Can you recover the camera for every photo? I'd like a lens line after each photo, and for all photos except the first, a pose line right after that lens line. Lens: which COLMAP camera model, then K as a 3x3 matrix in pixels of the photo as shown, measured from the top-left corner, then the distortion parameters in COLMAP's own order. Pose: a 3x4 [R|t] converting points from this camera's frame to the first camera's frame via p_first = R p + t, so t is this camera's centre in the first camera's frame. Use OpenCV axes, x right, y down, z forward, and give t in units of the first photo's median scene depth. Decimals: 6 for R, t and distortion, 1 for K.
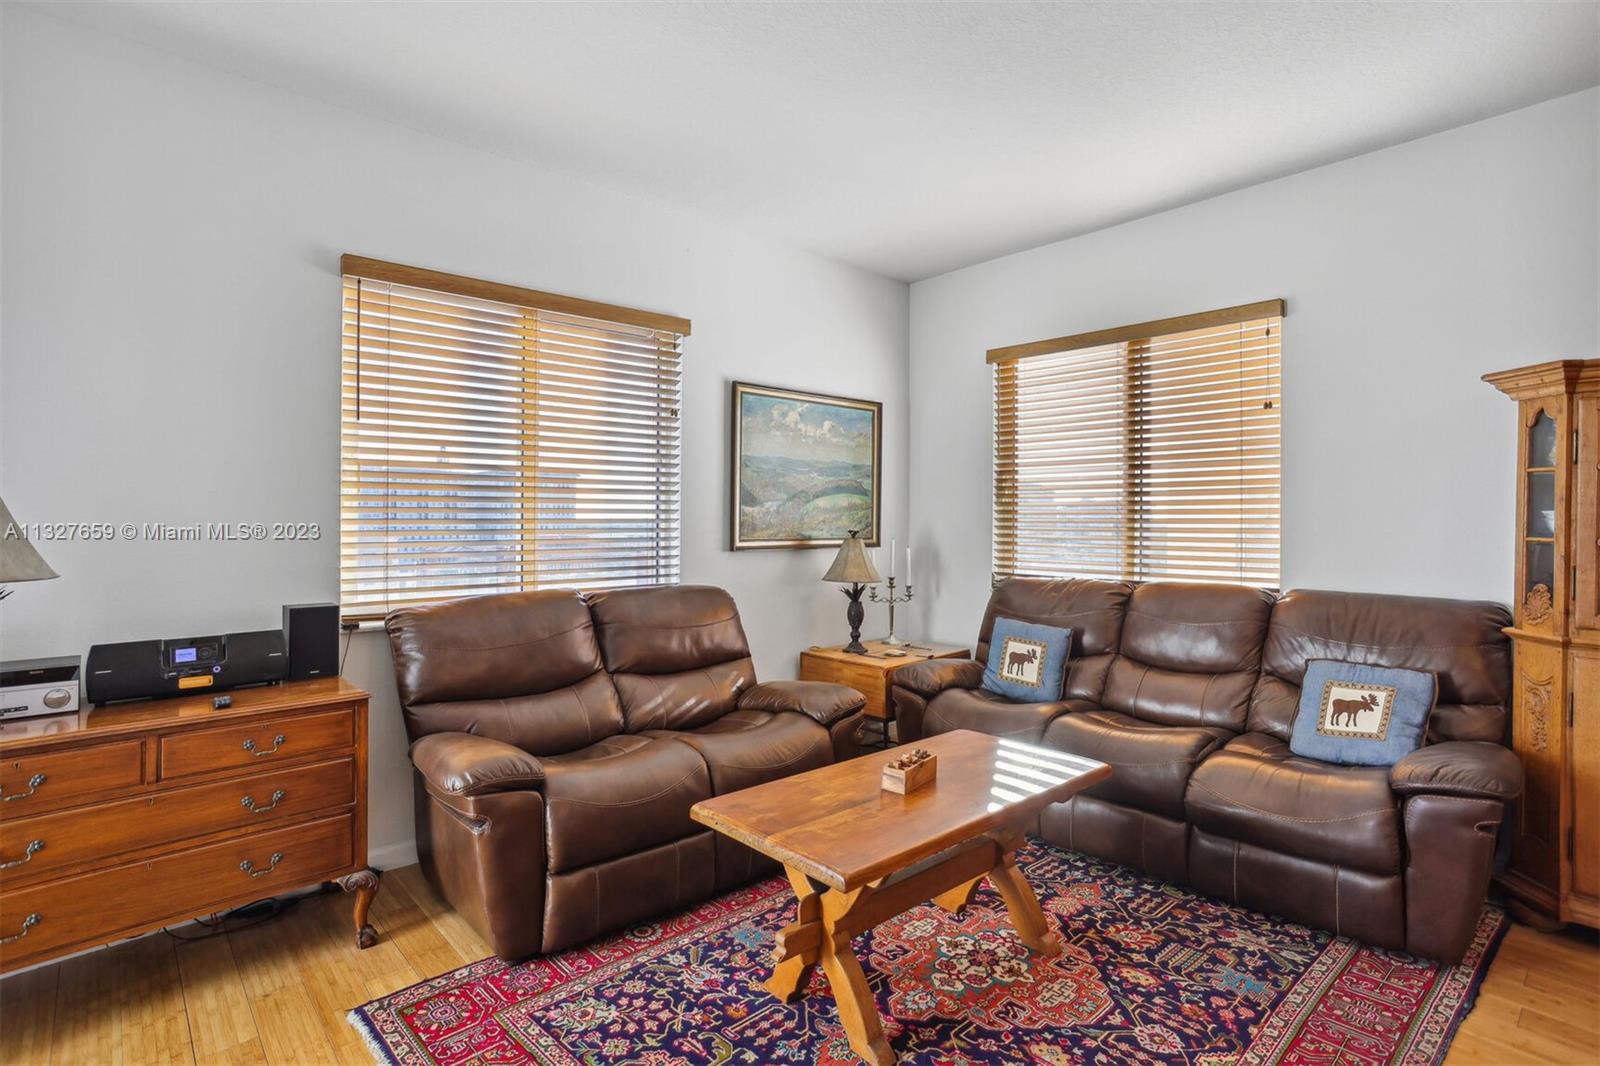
lens RADIAL K [[807.5, 0, 802.8], [0, 807.5, 525.6], [0, 0, 1]] dist [-0.013152, 0.005531]
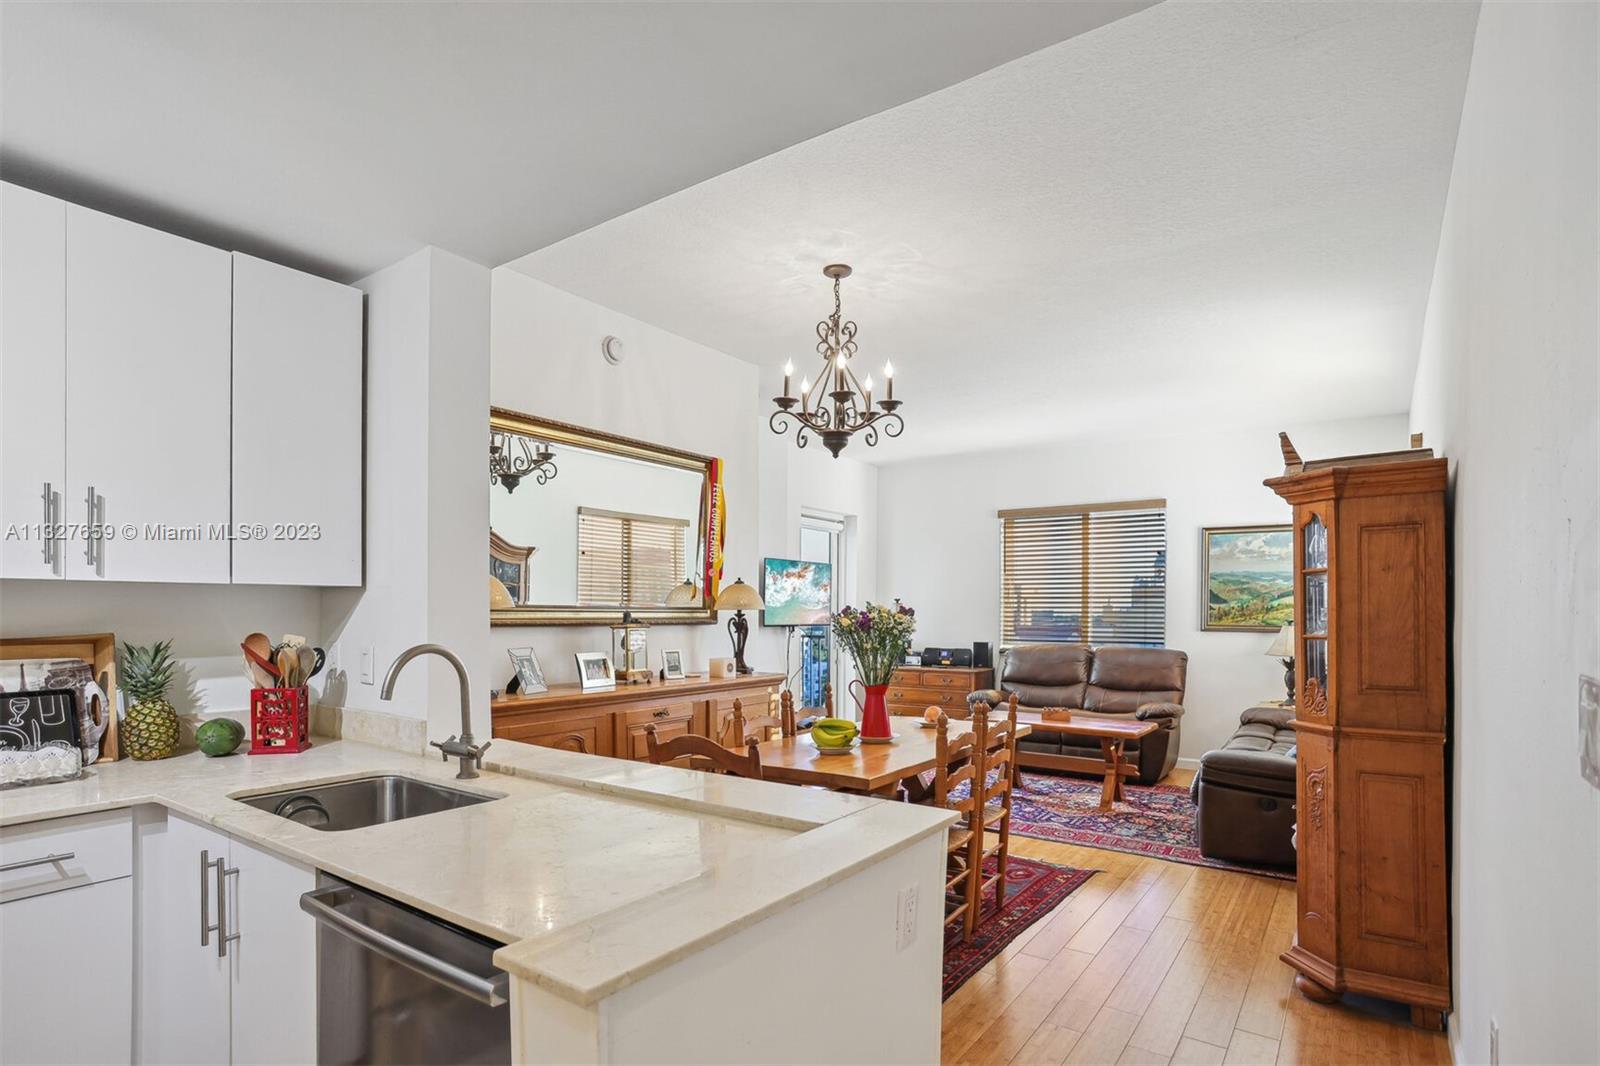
lens RADIAL K [[807.5, 0, 794.7], [0, 807.5, 611.1], [0, 0, 1]] dist [-0.013152, 0.005531]
pose [[0.234351, 0.005874, -0.972134, 1.351783], [-0.006032, 0.999971, 0.004588, -0.011741], [0.972133, 0.004789, 0.234380, -0.202573]]
